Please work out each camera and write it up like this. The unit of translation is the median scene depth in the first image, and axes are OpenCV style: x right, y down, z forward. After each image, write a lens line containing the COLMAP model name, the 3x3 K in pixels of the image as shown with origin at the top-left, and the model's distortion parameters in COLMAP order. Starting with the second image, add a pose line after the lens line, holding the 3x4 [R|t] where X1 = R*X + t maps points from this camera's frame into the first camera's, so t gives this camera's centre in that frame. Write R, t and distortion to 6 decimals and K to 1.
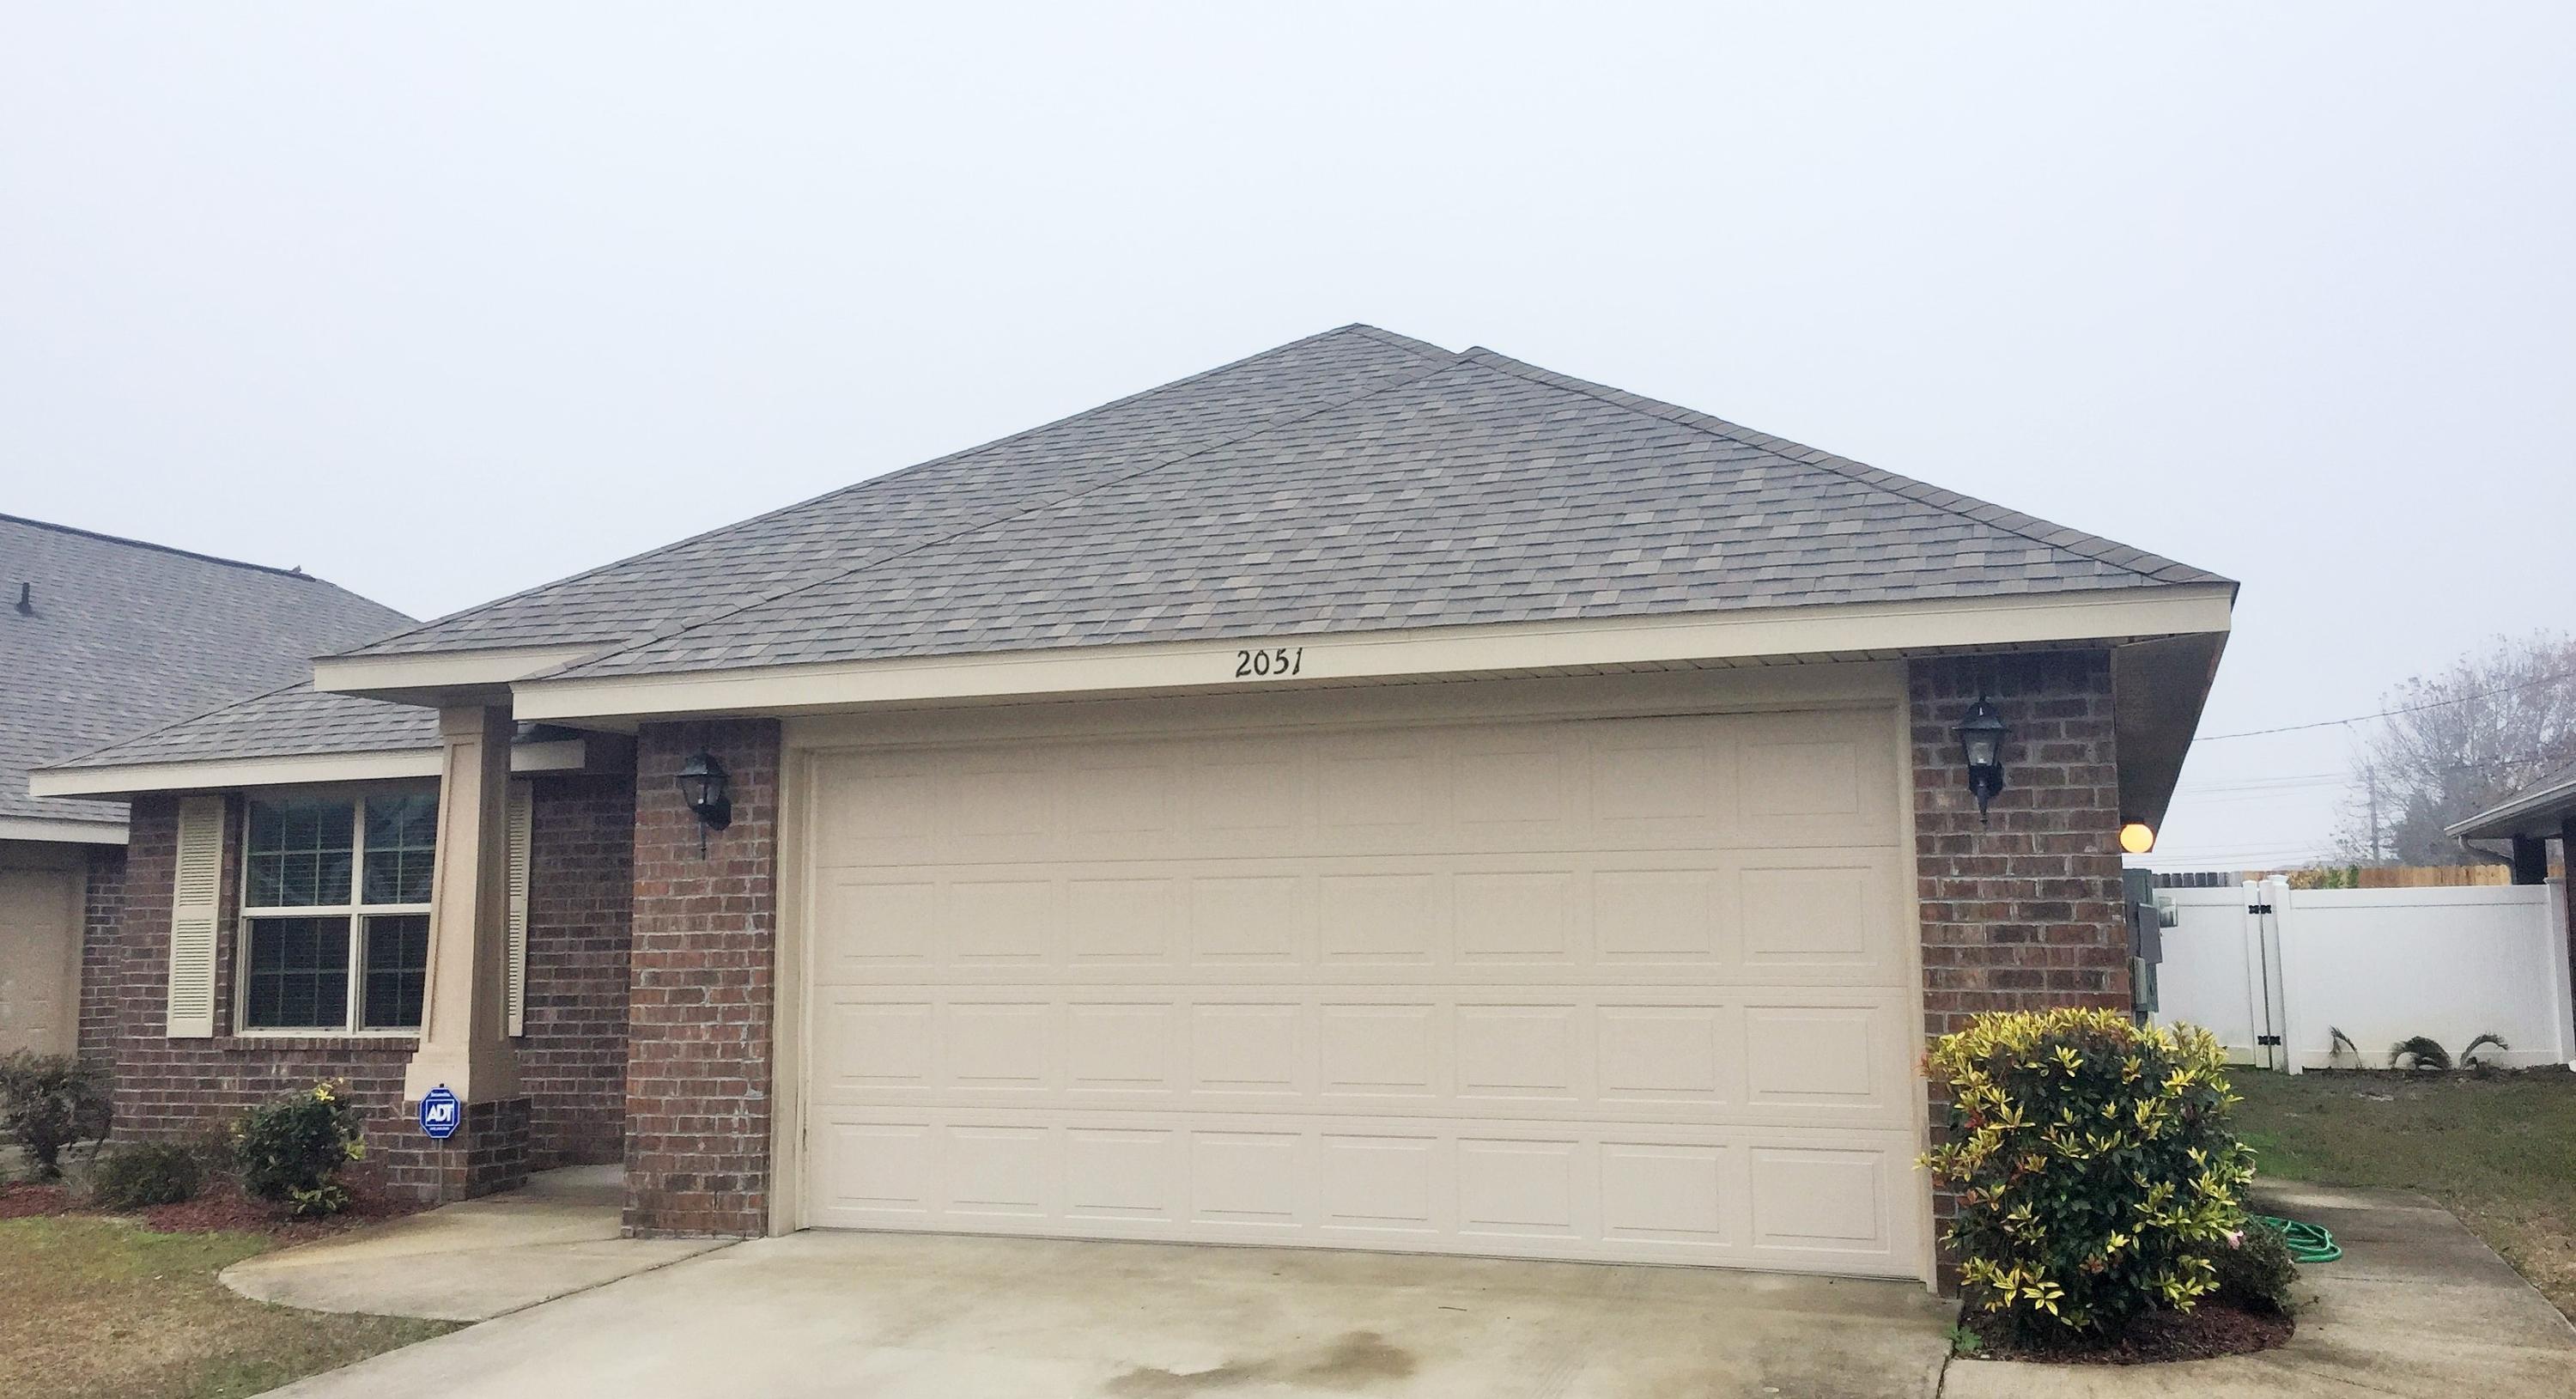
lens RADIAL K [[2153.5, 0, 1288.0], [0, 2153.5, 699.5], [0, 0, 1]] dist [0.065999, -0.015673]
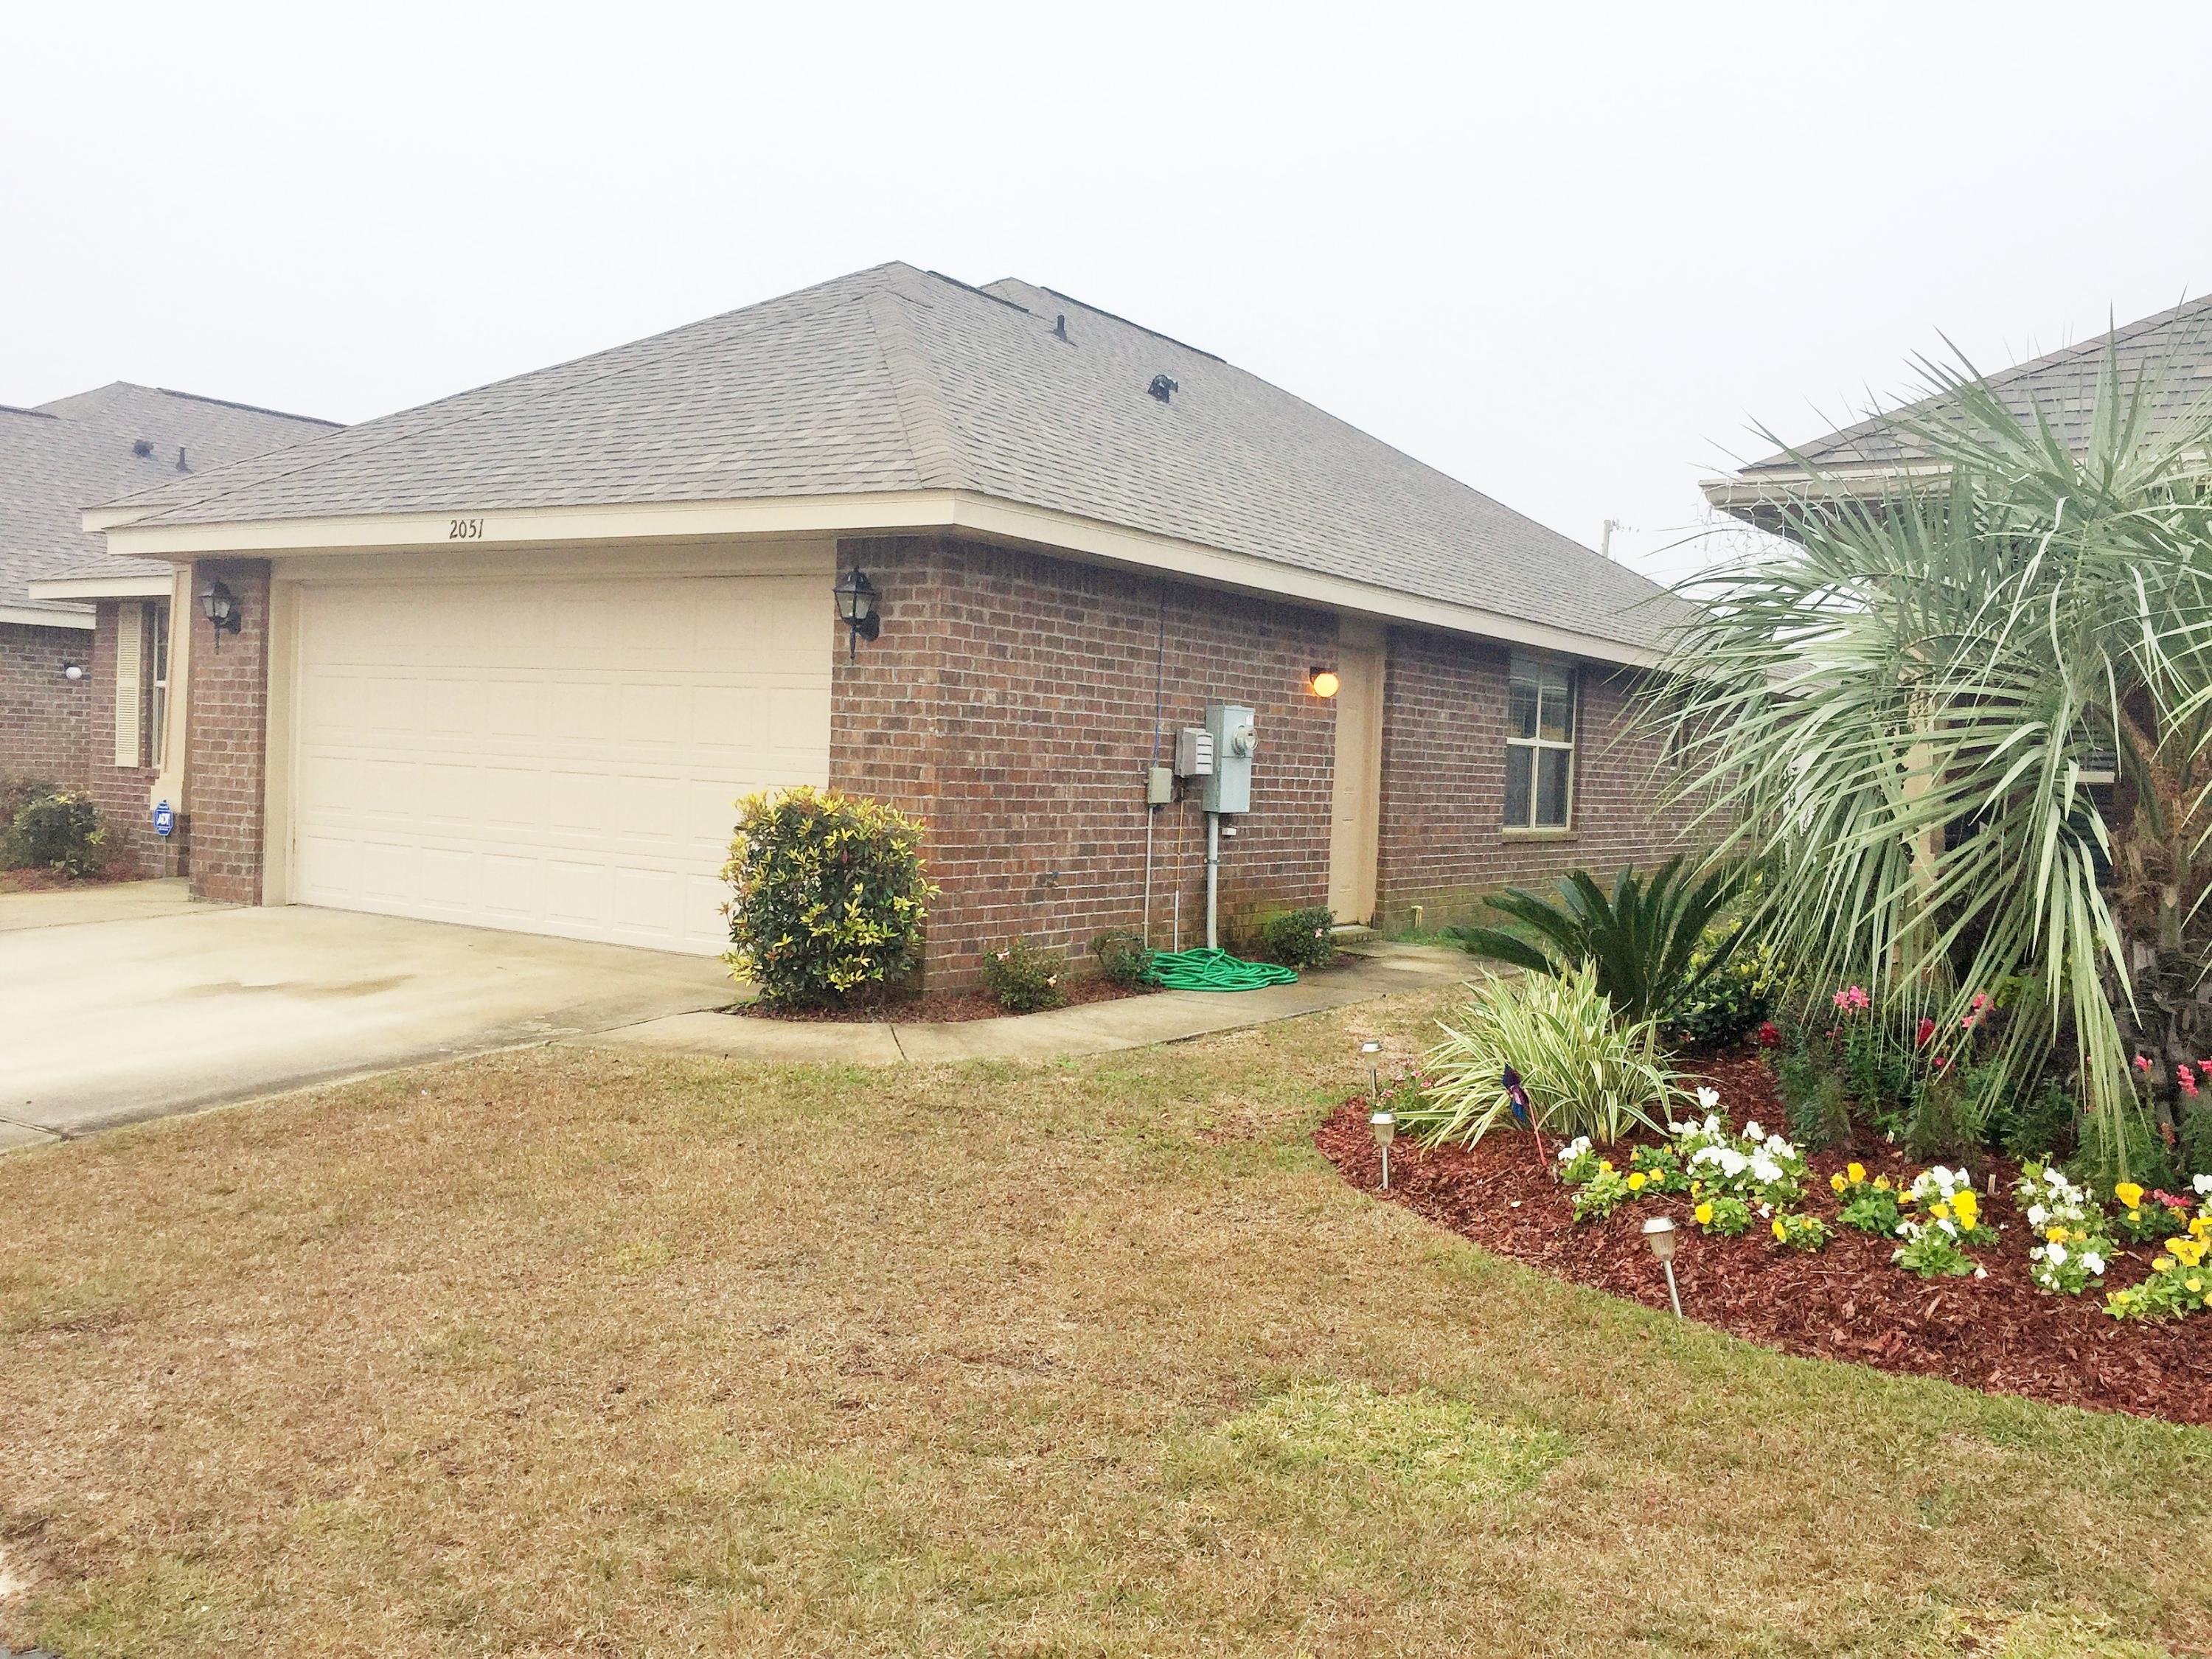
lens RADIAL K [[1828.0, 0, 1106.0], [0, 1828.0, 829.5], [0, 0, 1]] dist [0.062331, 0.001439]
pose [[0.973963, 0.057483, -0.219299, 0.593184], [-0.024322, 0.988232, 0.151013, -0.013421], [0.225399, -0.141747, 0.963900, -0.097478]]
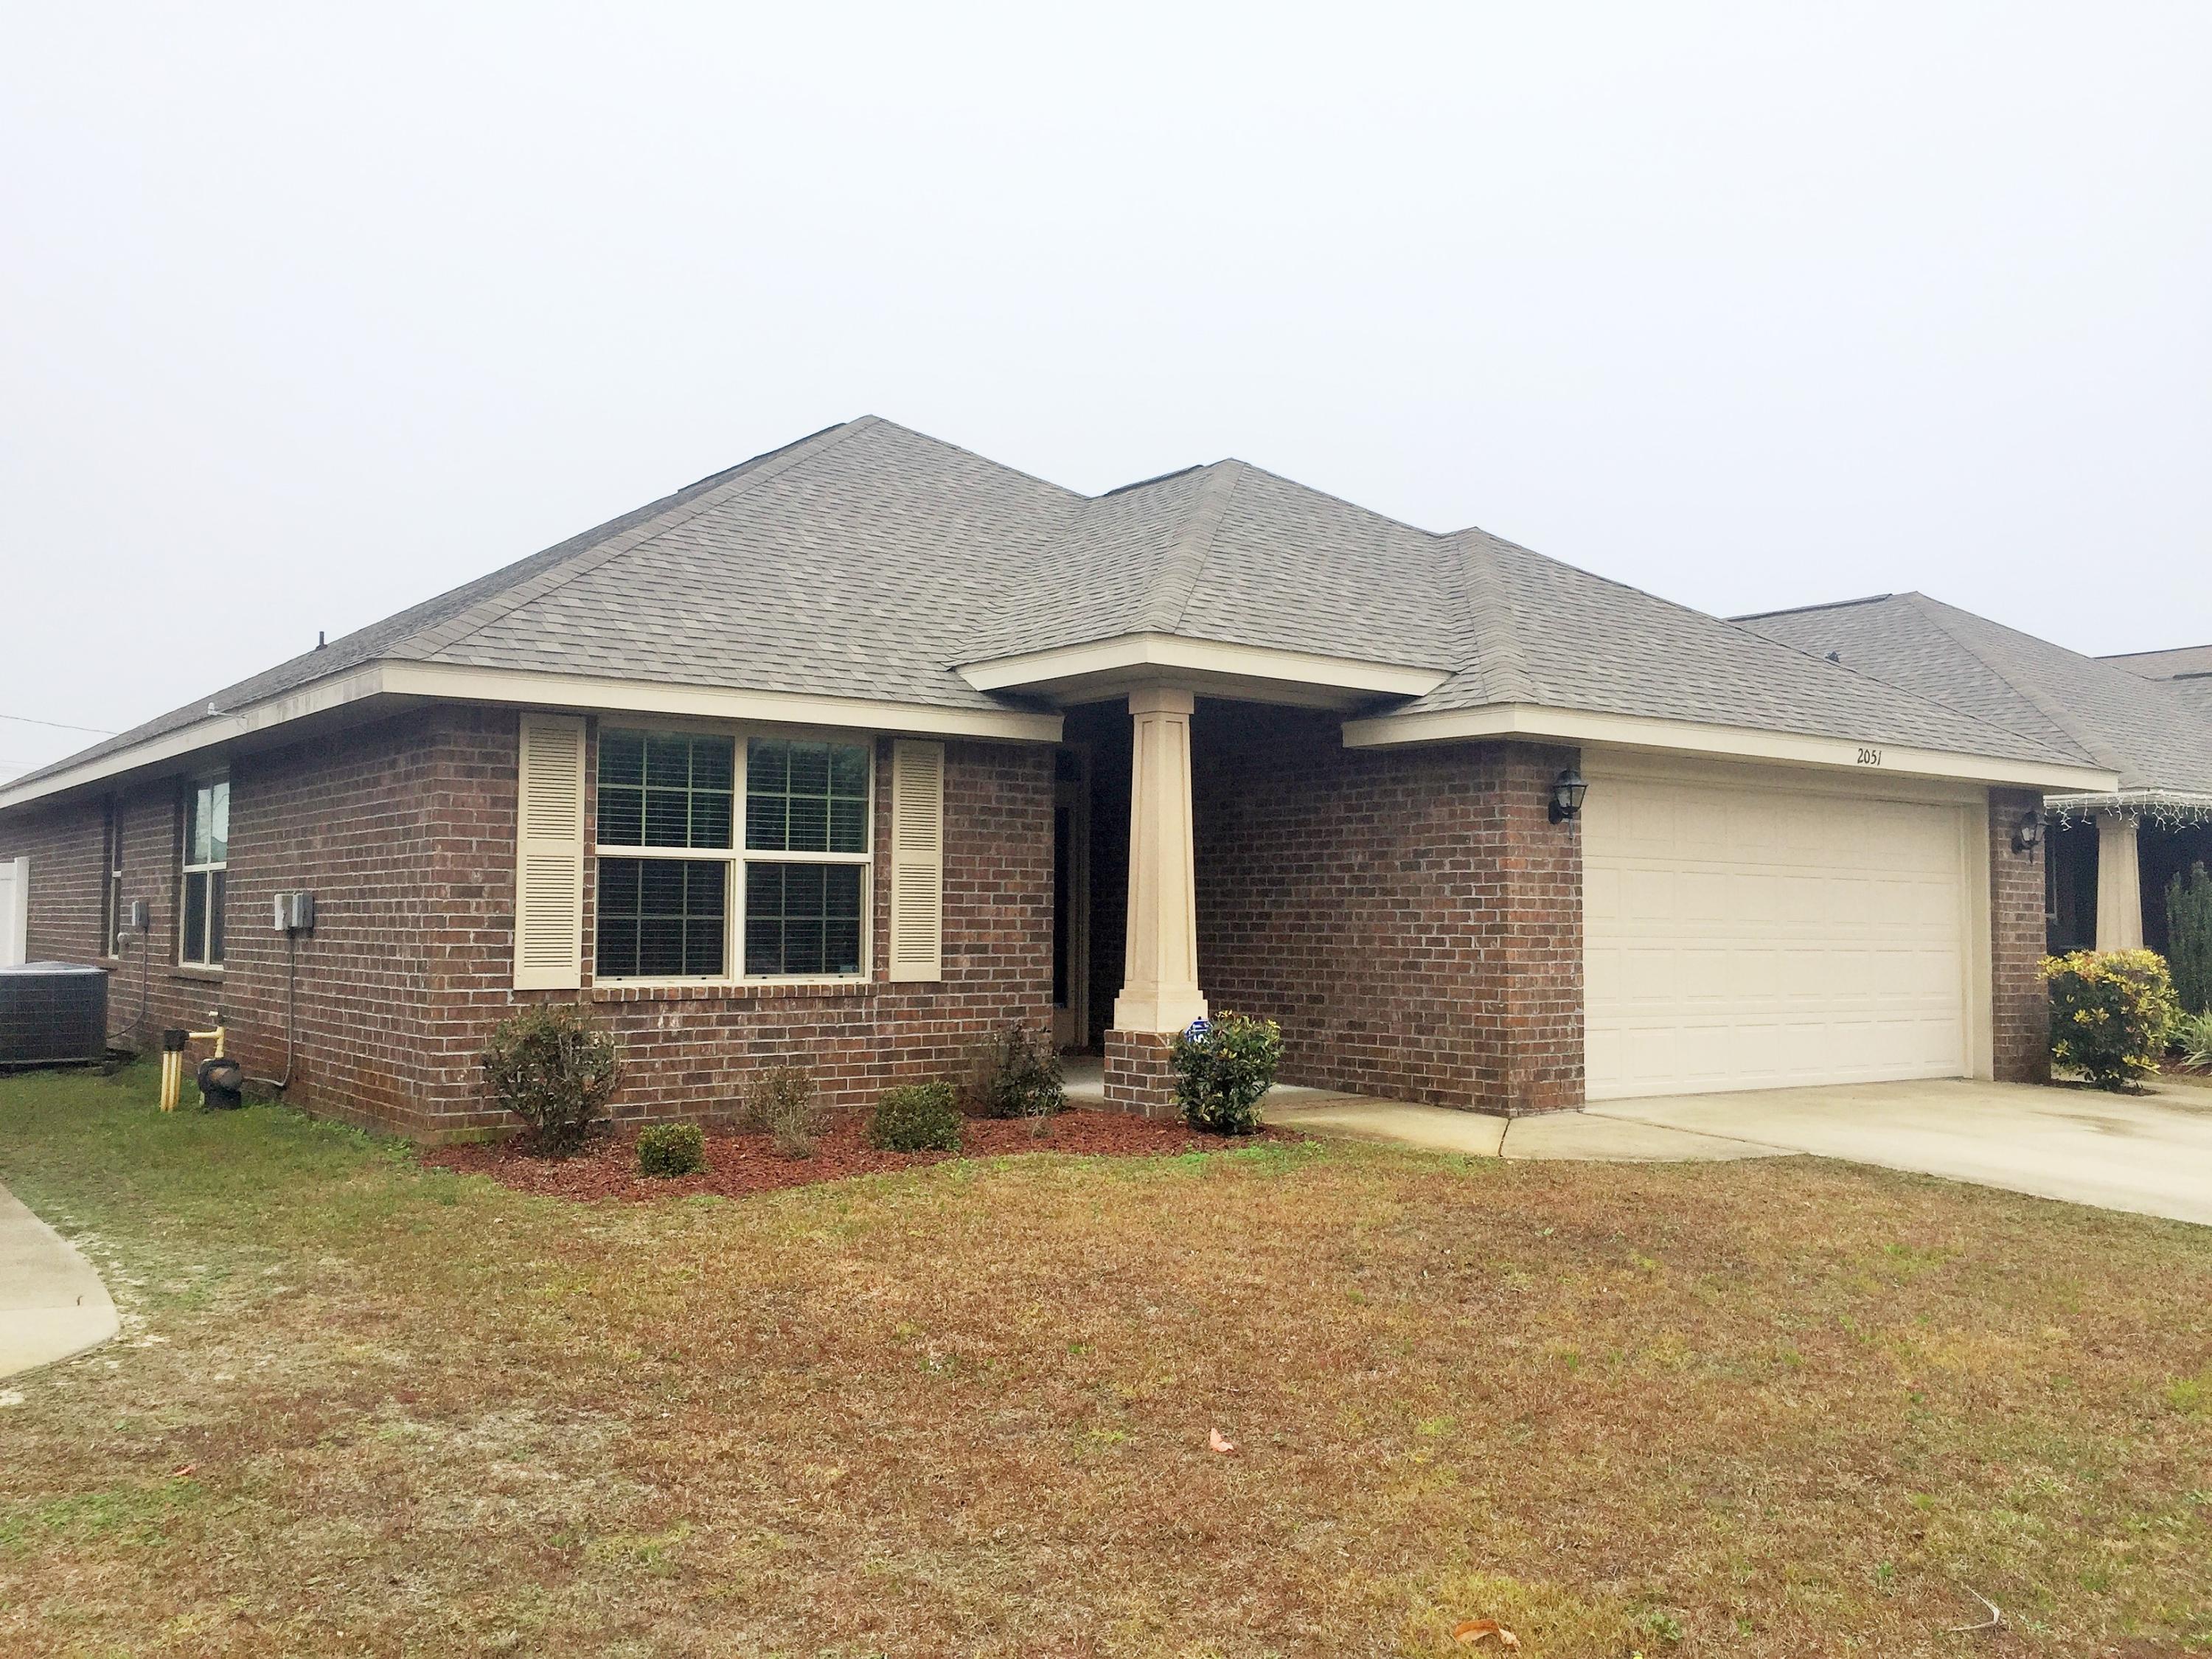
lens RADIAL K [[1828.0, 0, 1106.0], [0, 1828.0, 829.5], [0, 0, 1]] dist [0.062331, 0.001439]
pose [[0.555264, 0.056147, 0.829777, -1.396275], [-0.108313, 0.994103, 0.005214, 0.088256], [-0.824591, -0.092771, 0.558071, 0.576630]]
